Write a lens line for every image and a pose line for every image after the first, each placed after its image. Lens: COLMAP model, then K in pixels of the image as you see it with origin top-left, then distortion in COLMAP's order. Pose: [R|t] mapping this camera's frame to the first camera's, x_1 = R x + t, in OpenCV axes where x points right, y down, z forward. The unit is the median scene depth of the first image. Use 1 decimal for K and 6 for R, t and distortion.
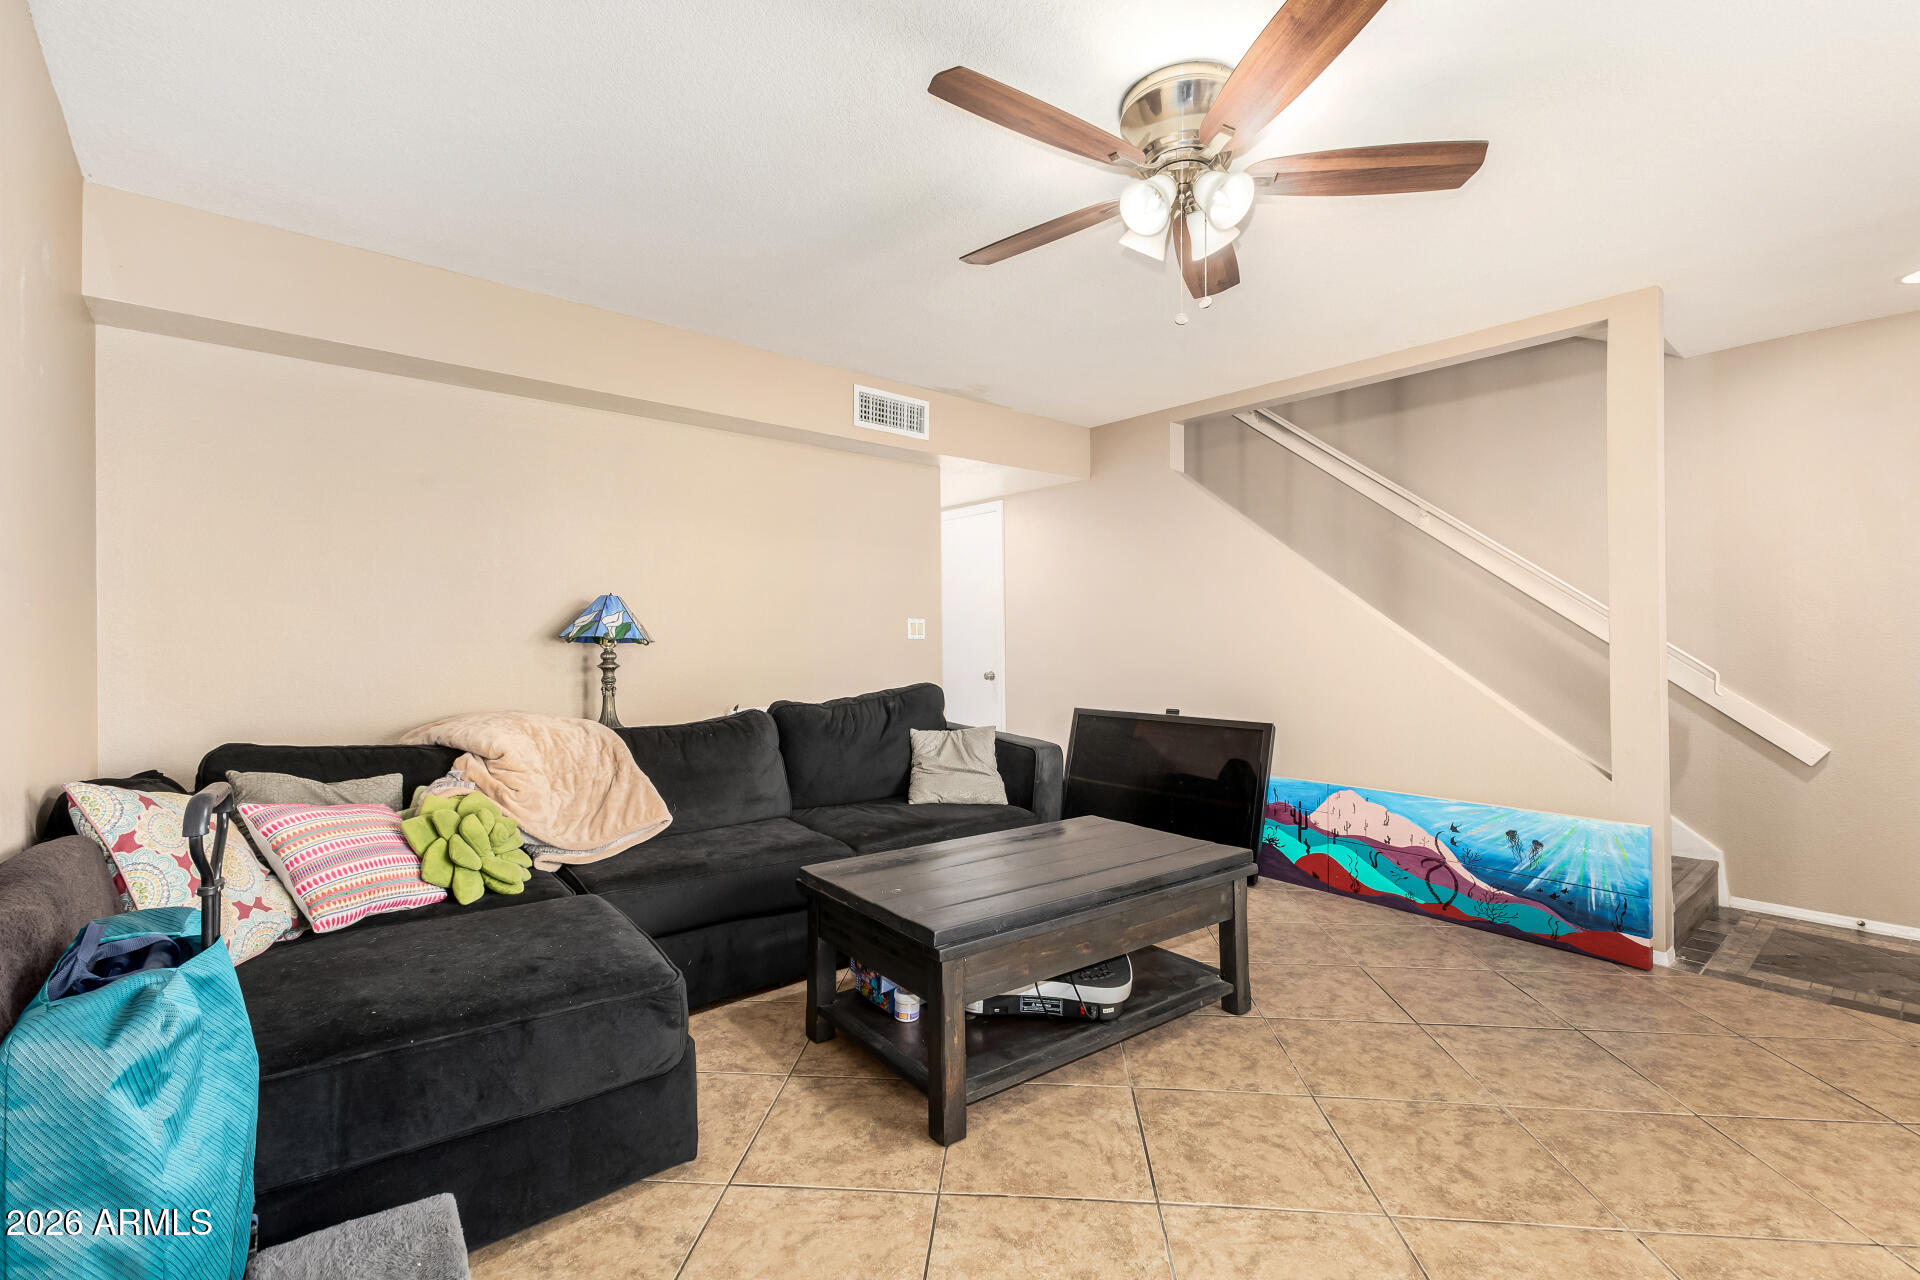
lens RADIAL K [[825.4, 0, 960.0], [0, 825.4, 640.0], [0, 0, 1]] dist [0.015645, -0.004442]
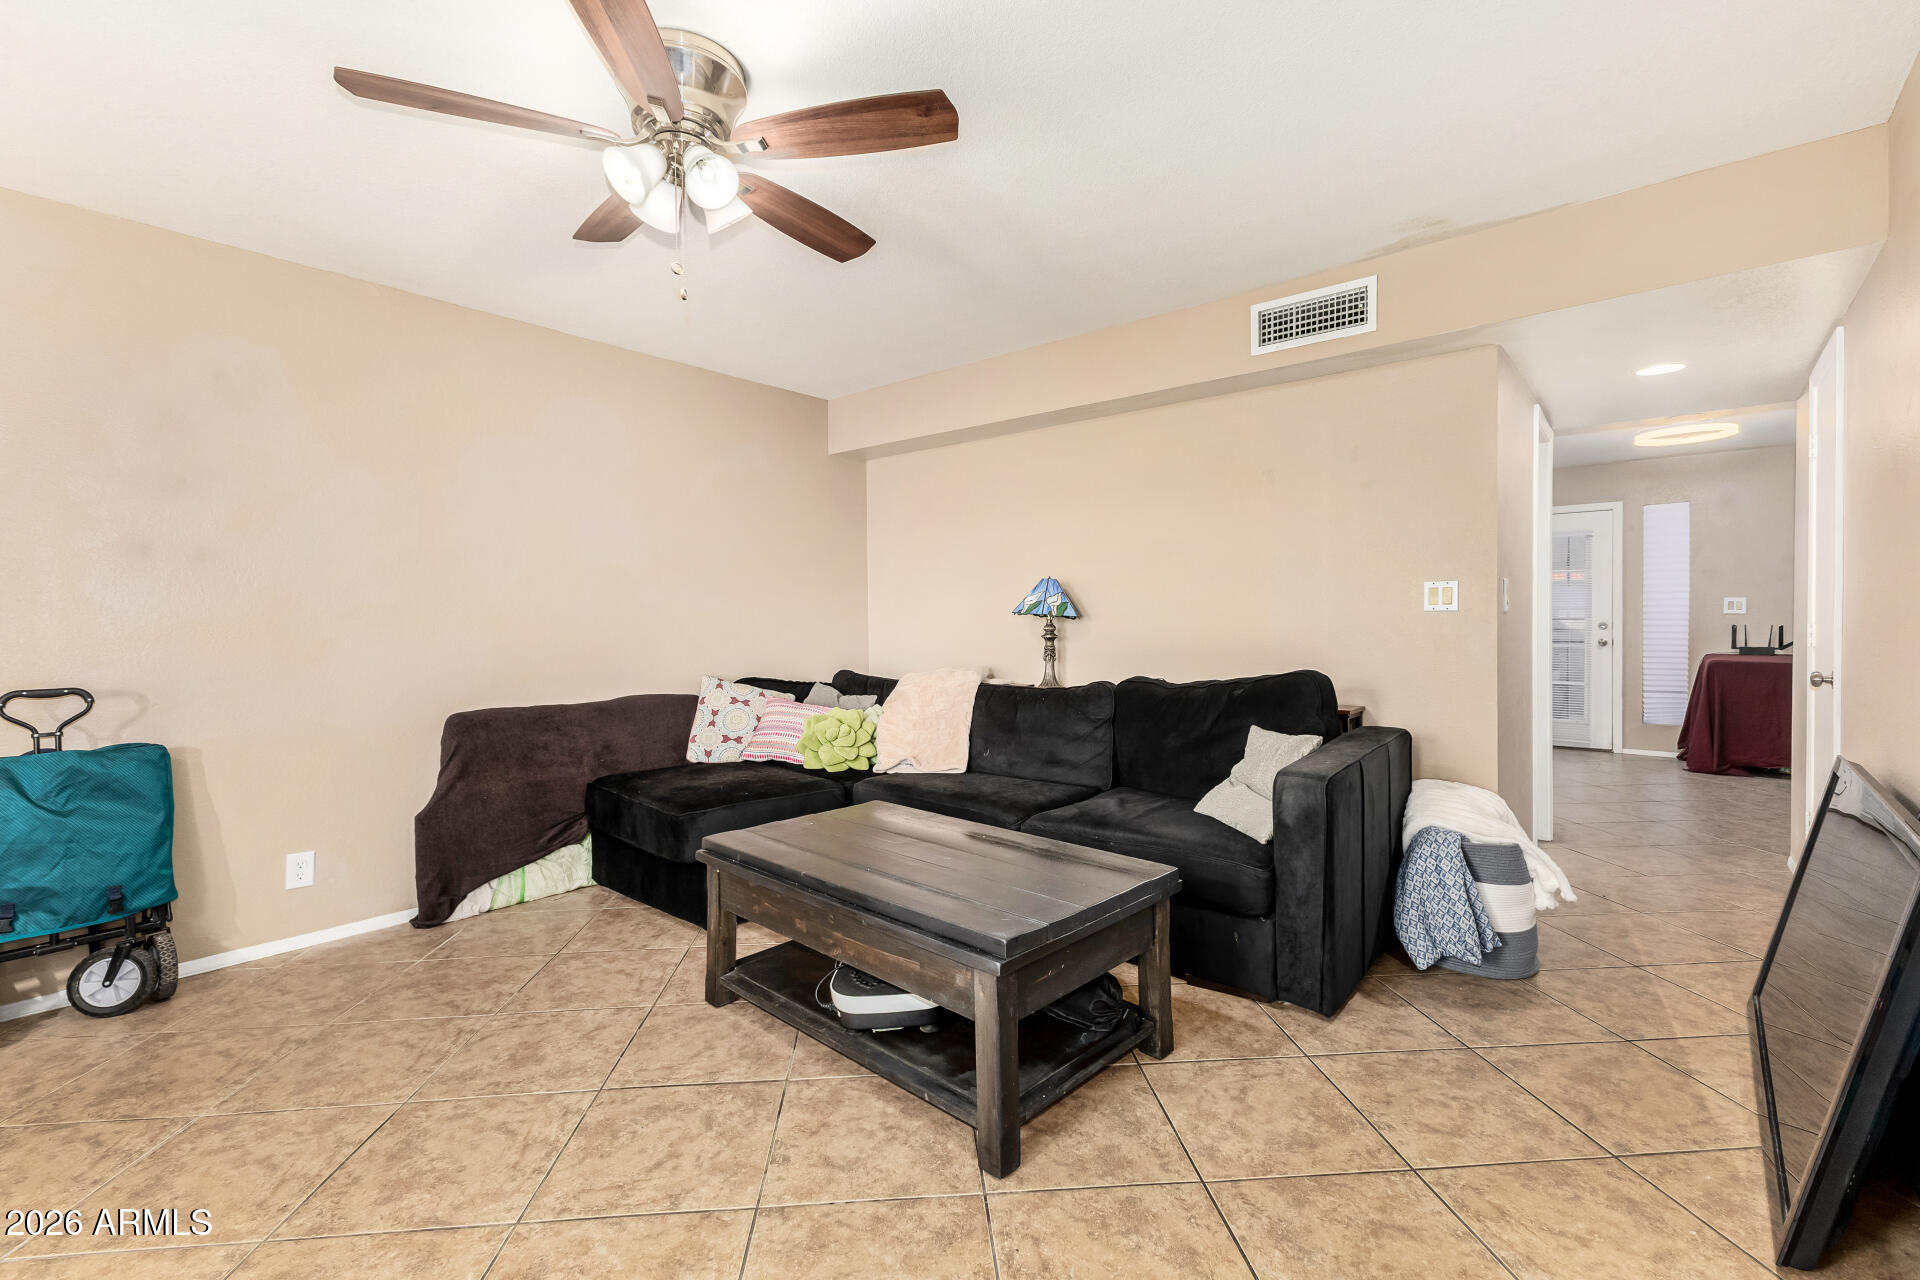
lens RADIAL K [[826.3, 0, 980.0], [0, 826.3, 636.8], [0, 0, 1]] dist [0.001572, 0.000203]
pose [[0.187678, 0.023043, -0.981960, 1.008608], [0.007229, 0.999665, 0.024840, 0.001247], [0.982204, -0.011760, 0.187449, 0.893003]]
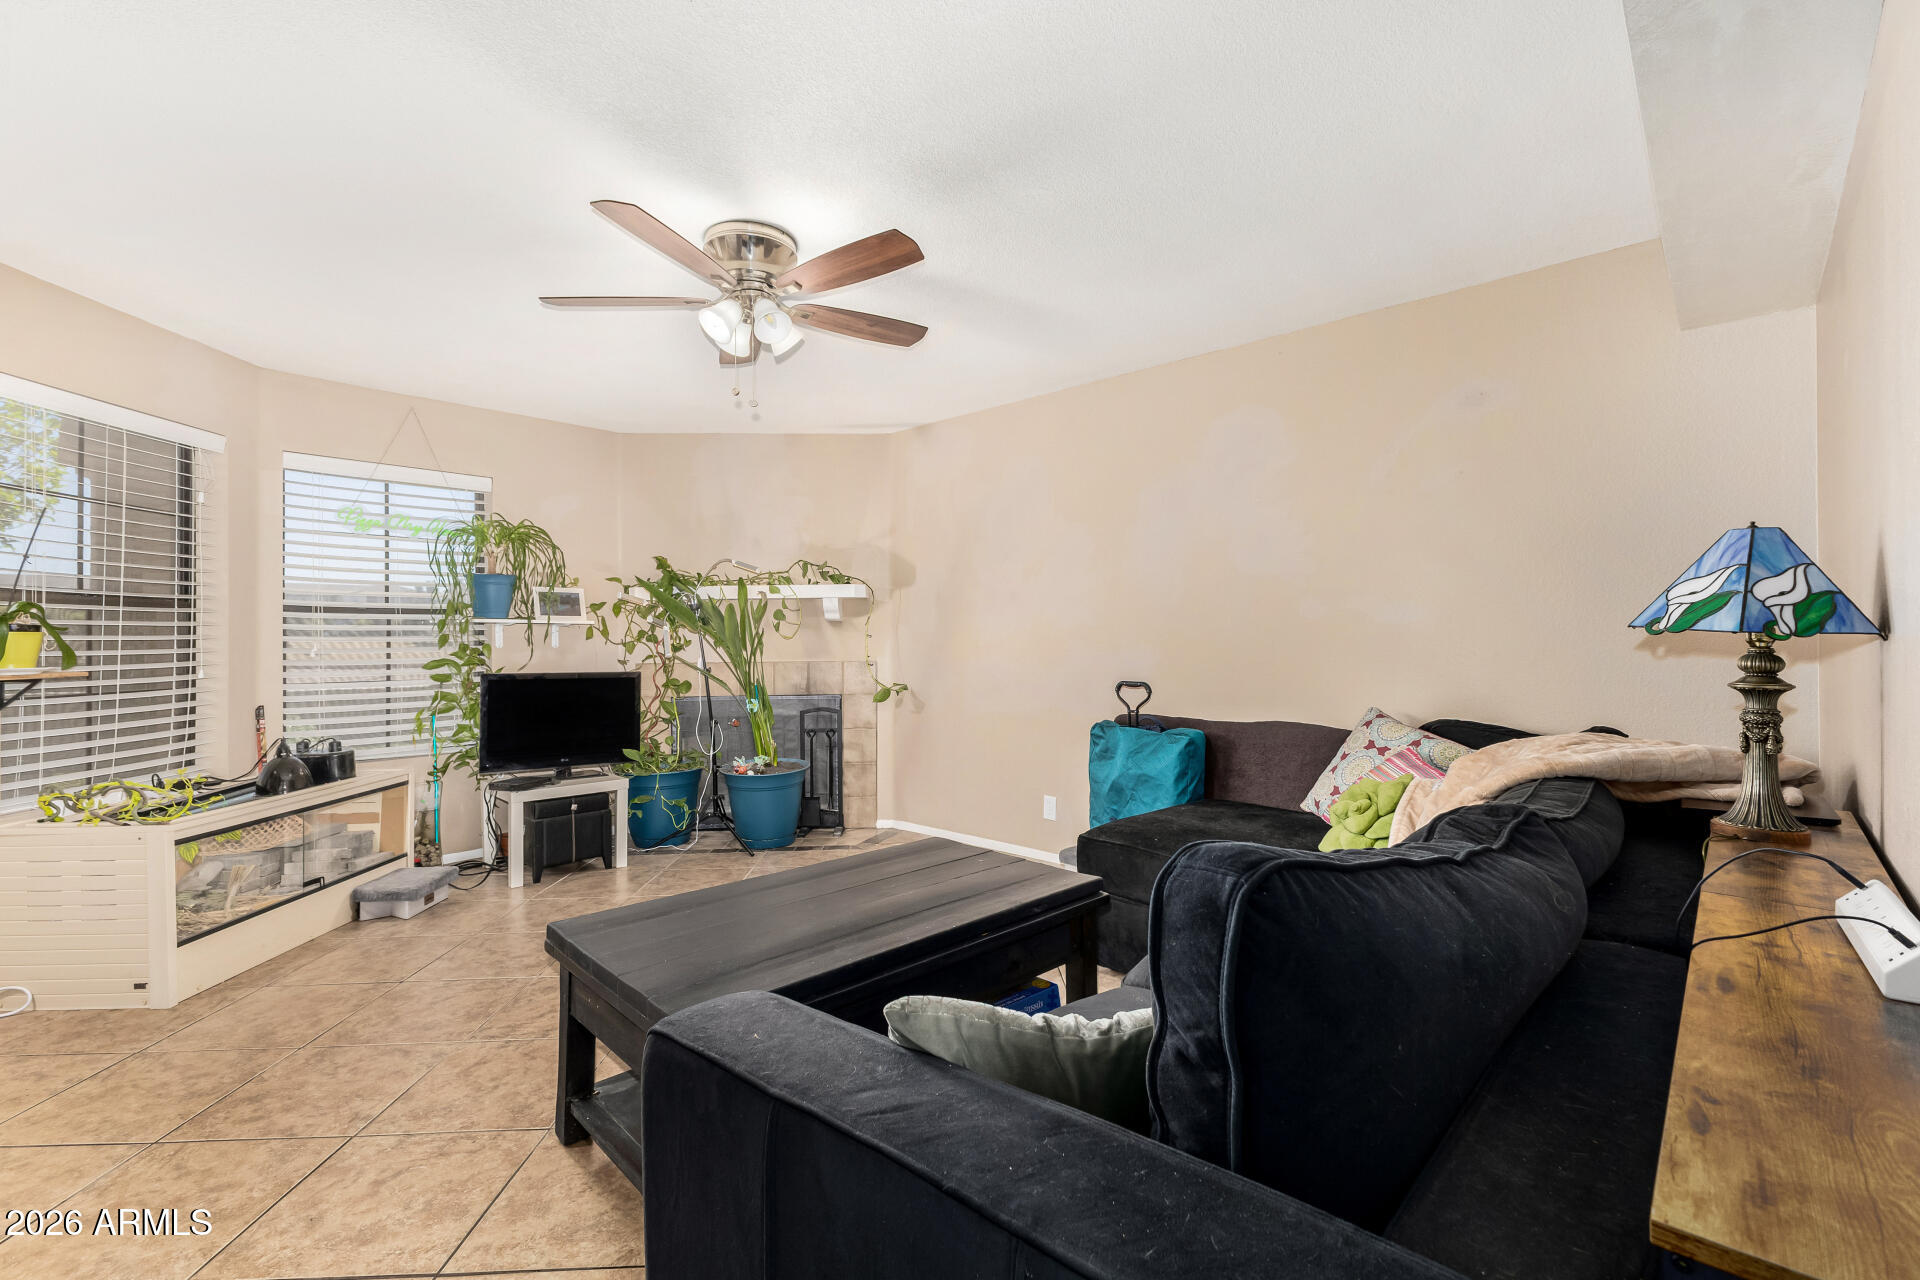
lens RADIAL K [[825.4, 0, 960.0], [0, 825.4, 640.0], [0, 0, 1]] dist [0.015645, -0.004442]
pose [[-0.990420, 0.005447, -0.137977, 0.091309], [0.008349, 0.999756, -0.020460, 0.015635], [0.137832, -0.021416, -0.990224, 1.861490]]
